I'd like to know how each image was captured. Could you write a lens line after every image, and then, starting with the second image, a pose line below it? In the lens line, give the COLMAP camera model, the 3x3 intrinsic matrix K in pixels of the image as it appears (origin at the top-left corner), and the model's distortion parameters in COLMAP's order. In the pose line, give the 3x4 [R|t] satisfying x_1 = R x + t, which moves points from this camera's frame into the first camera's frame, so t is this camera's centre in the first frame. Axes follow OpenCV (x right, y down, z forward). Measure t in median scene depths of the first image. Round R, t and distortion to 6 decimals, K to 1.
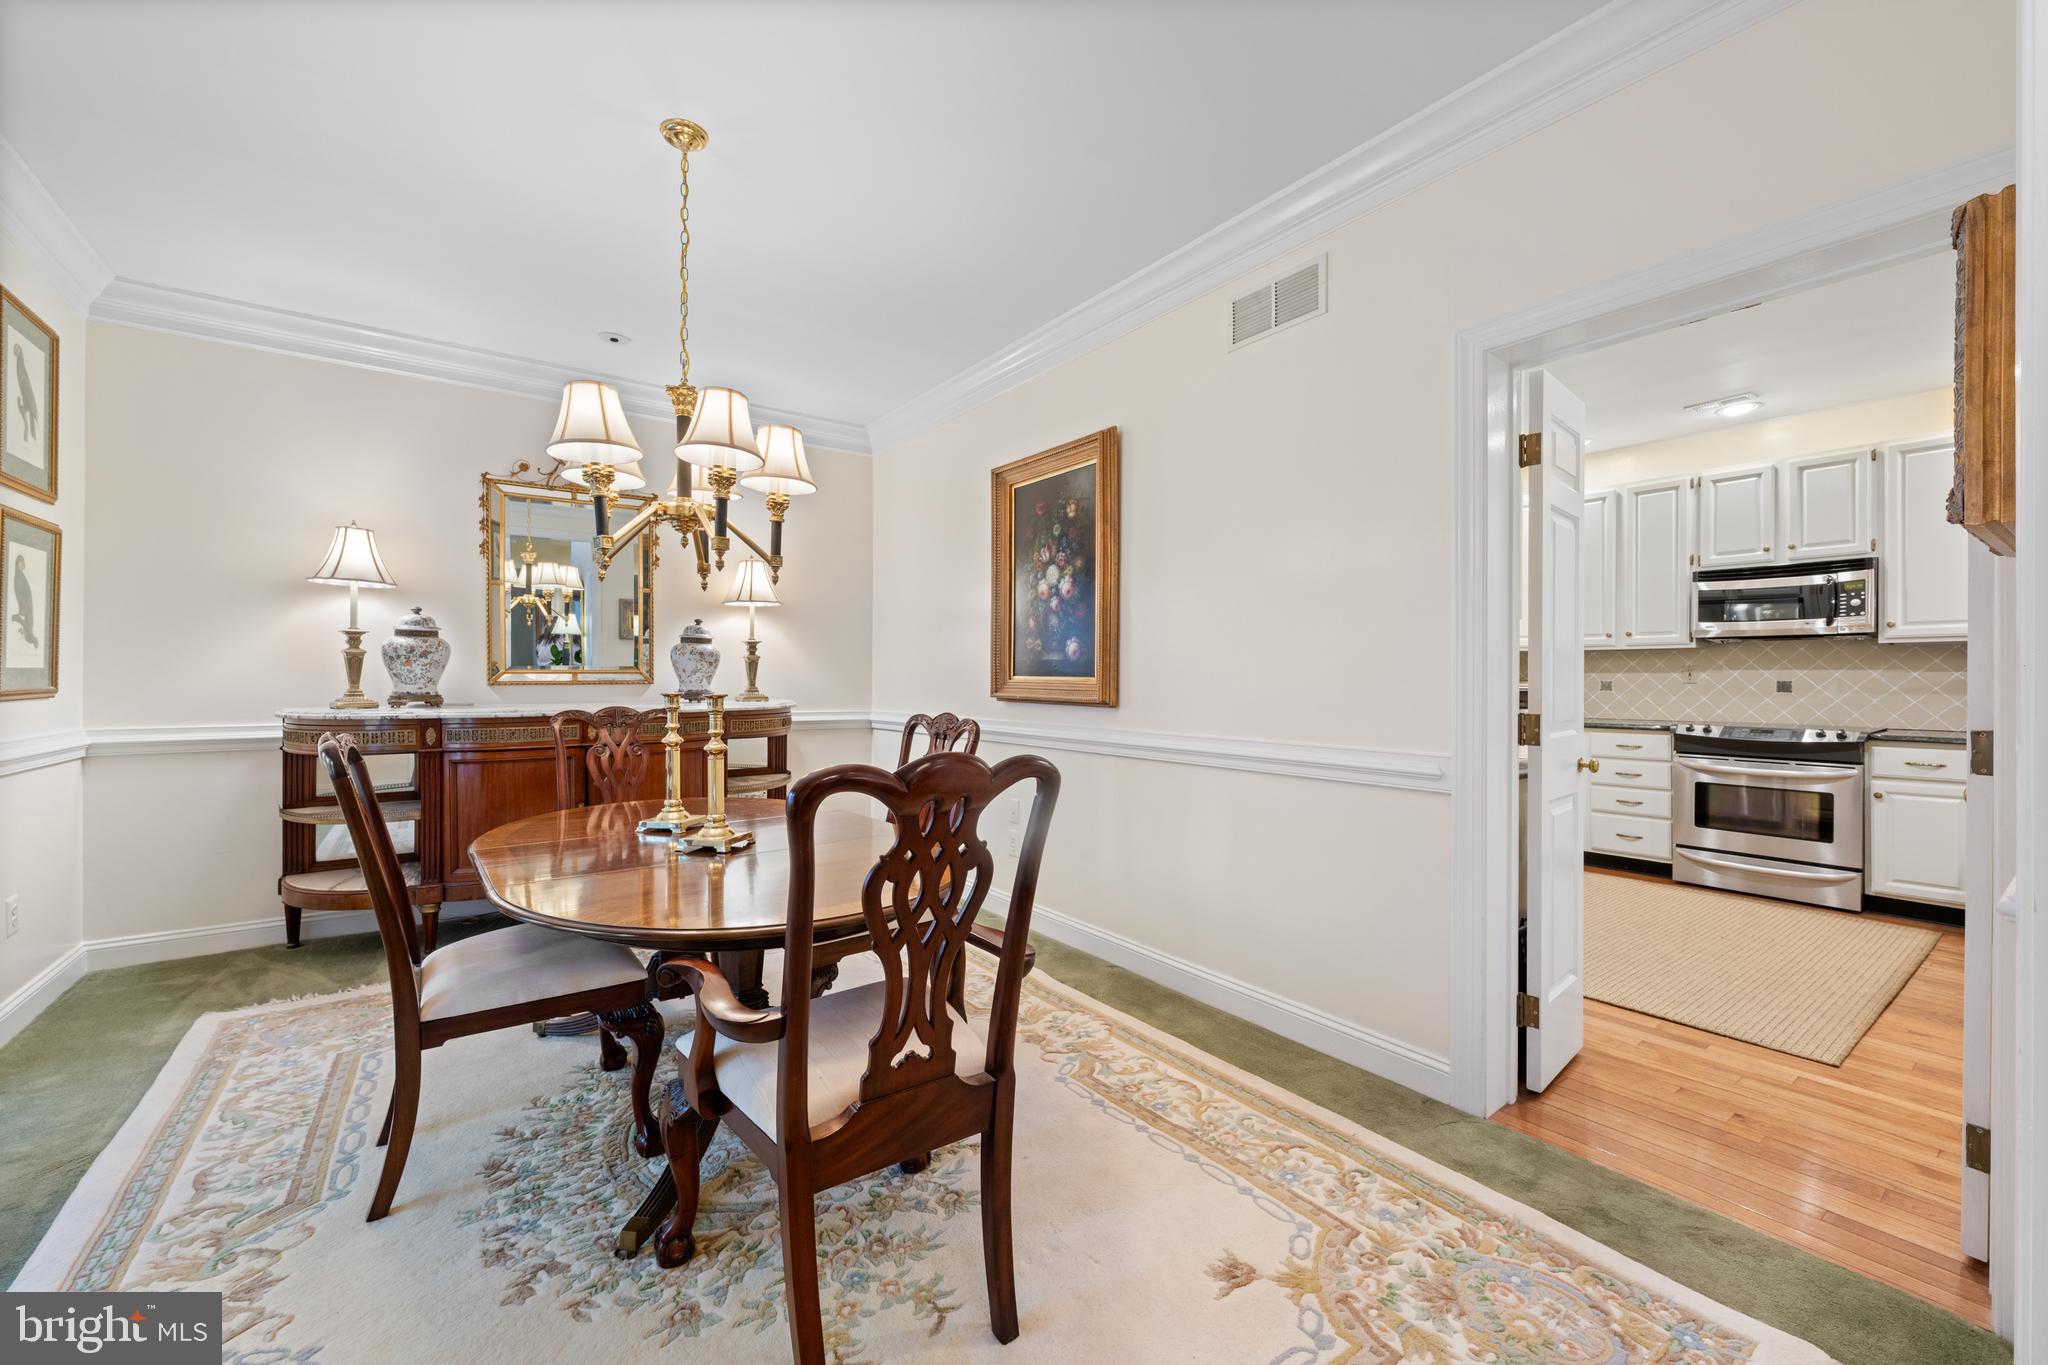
lens RADIAL K [[812.0, 0, 1018.7], [0, 812.0, 675.9], [0, 0, 1]] dist [-0.000687, 0.000059]
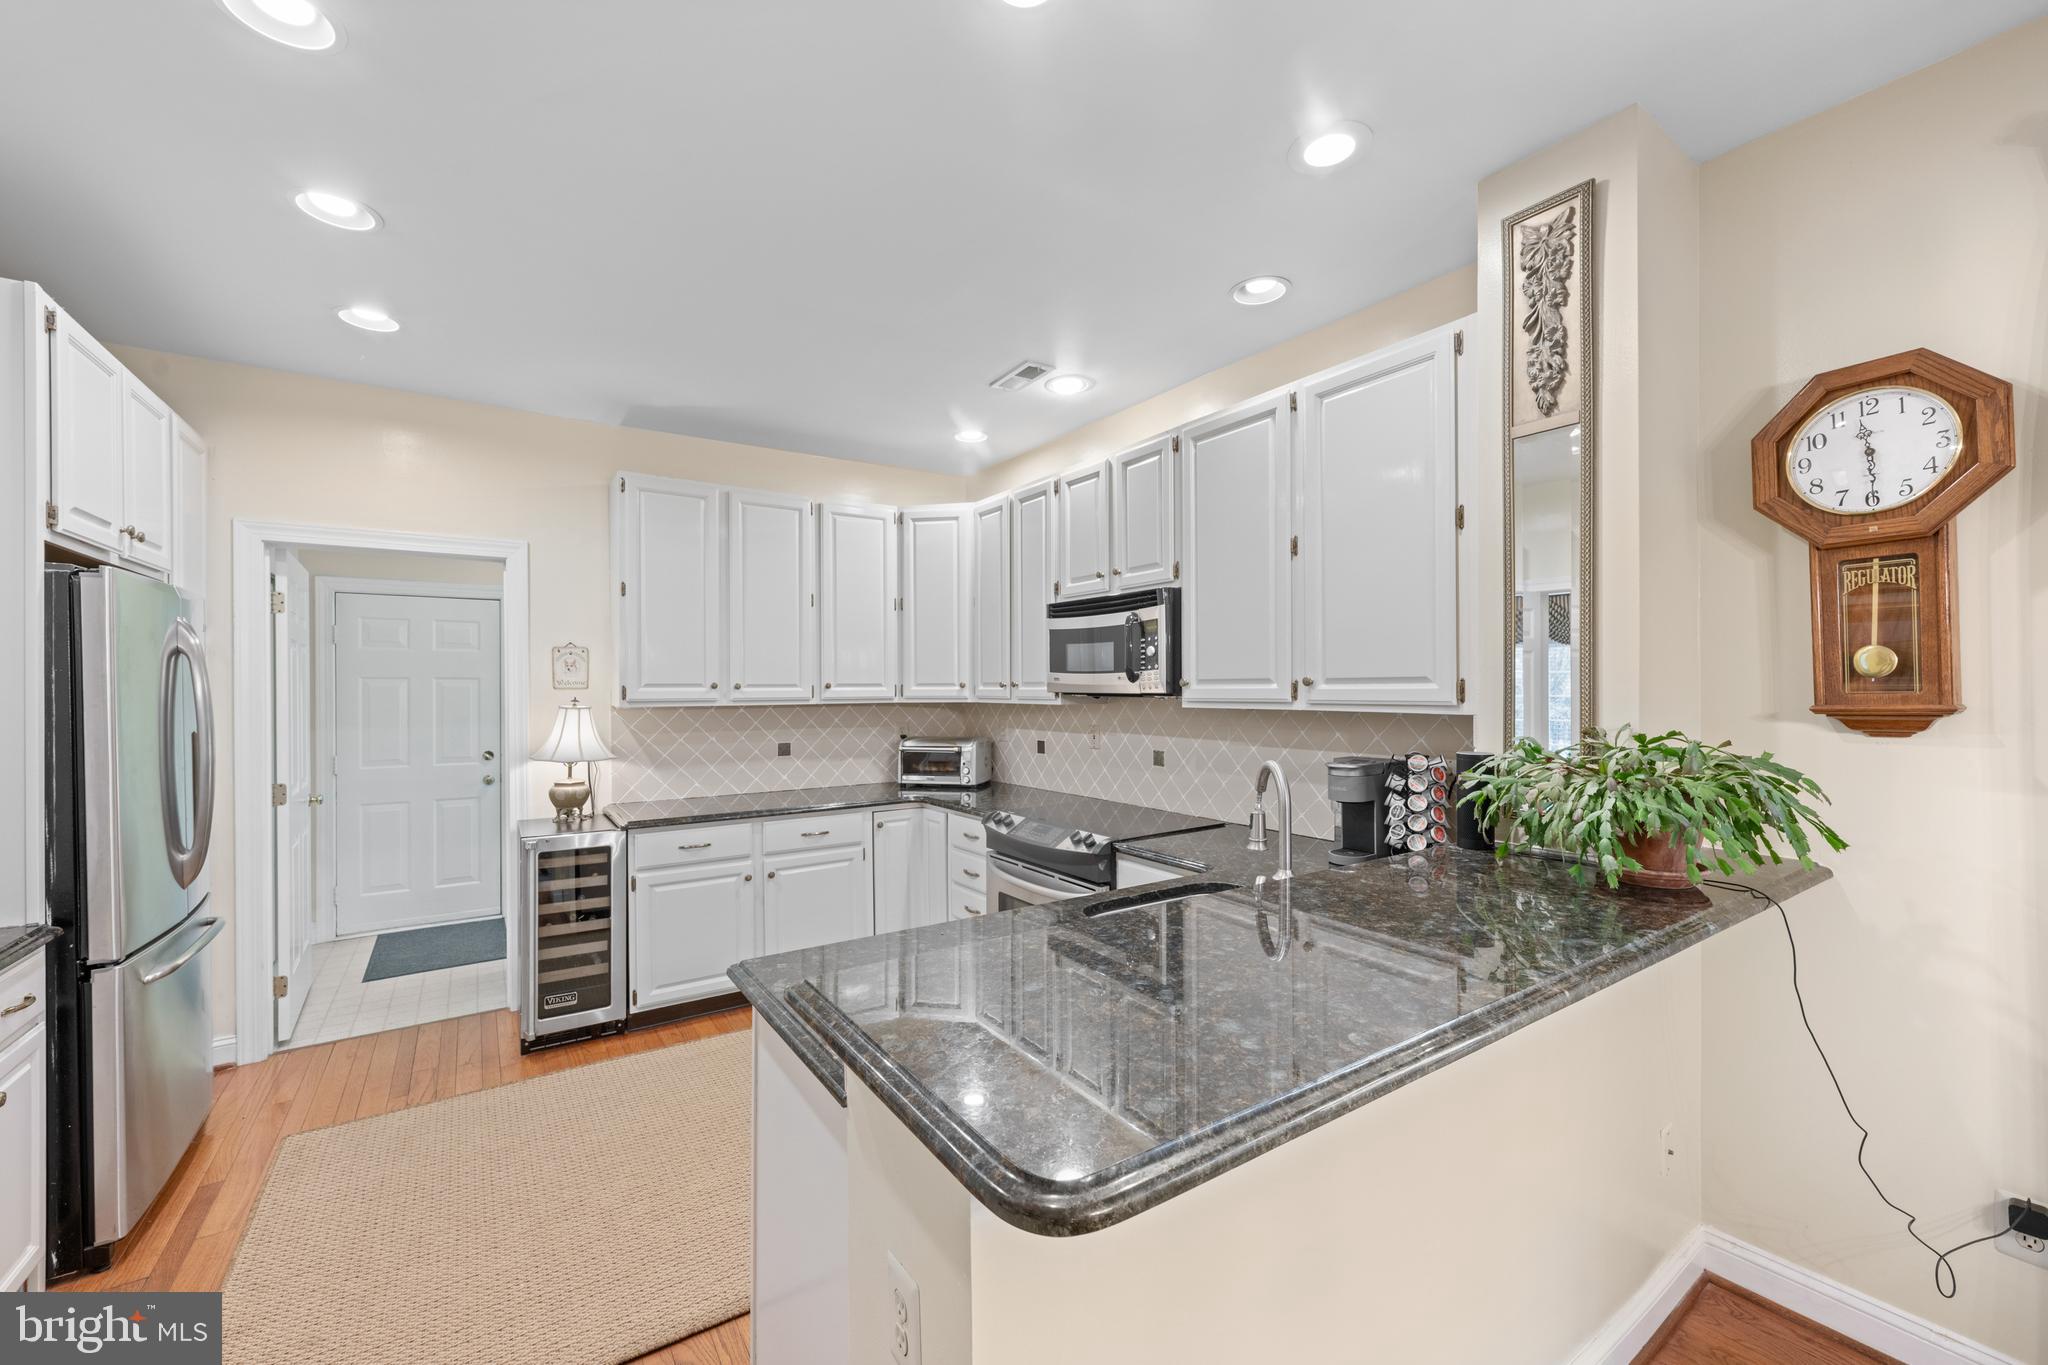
lens RADIAL K [[812.0, 0, 1019.4], [0, 812.0, 692.8], [0, 0, 1]] dist [-0.000687, 0.000059]
pose [[0.999150, -0.007129, -0.040590, 0.883898], [0.007581, 0.999911, 0.010990, -0.058425], [0.040509, -0.011288, 0.999115, 0.262557]]
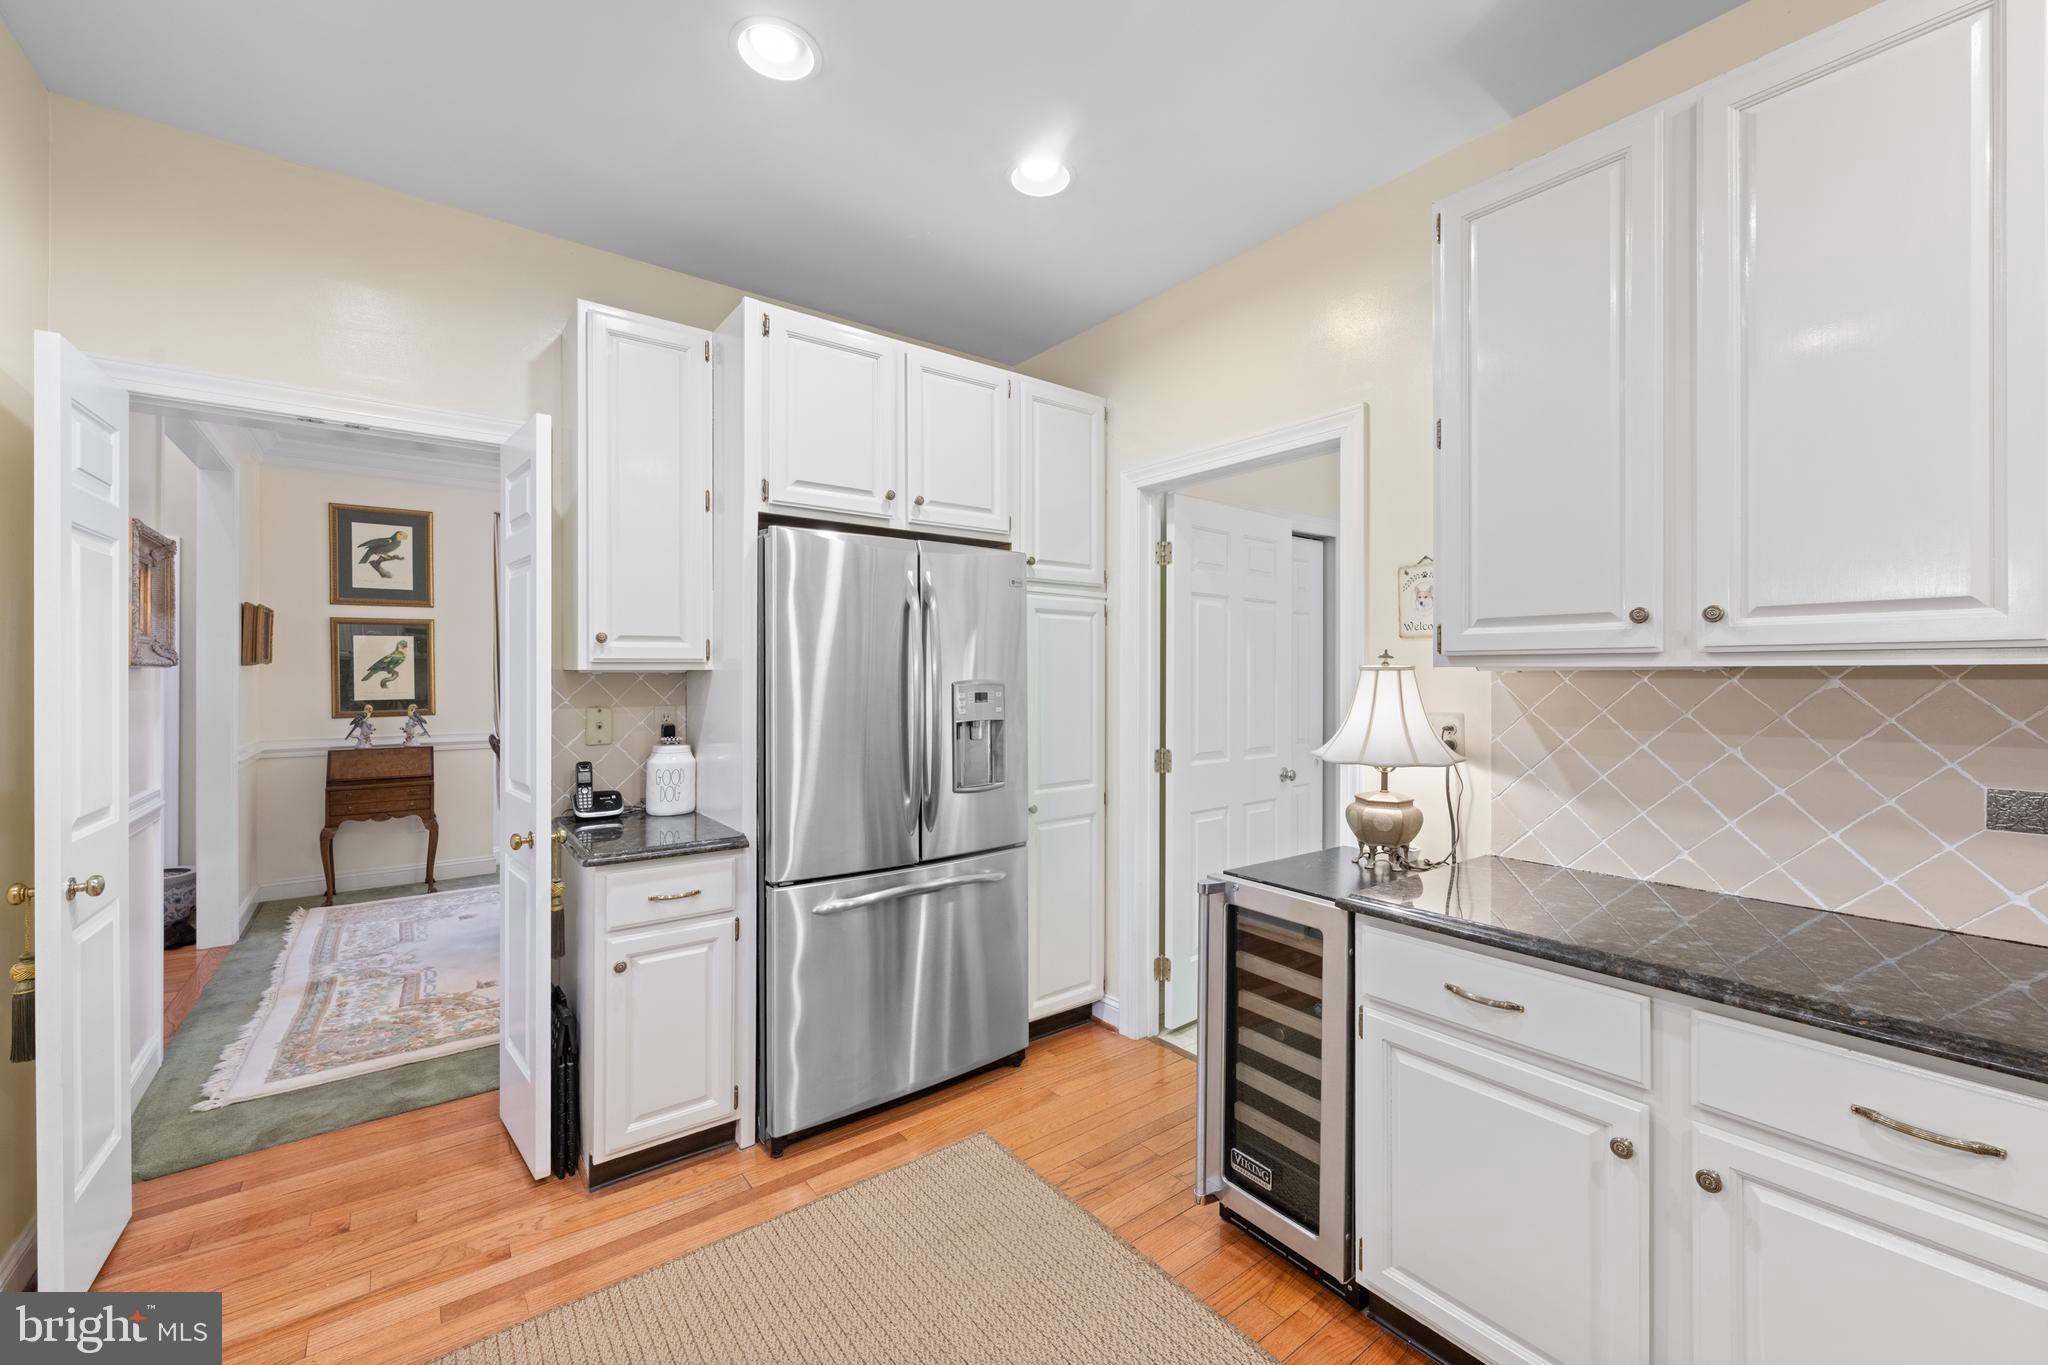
lens RADIAL K [[812.0, 0, 1011.8], [0, 812.0, 672.8], [0, 0, 1]] dist [-0.000687, 0.000059]
pose [[0.017558, -0.006487, -0.999825, 0.863189], [0.001282, 0.999978, -0.006466, -0.033297], [0.999845, -0.001169, 0.017566, 0.825506]]
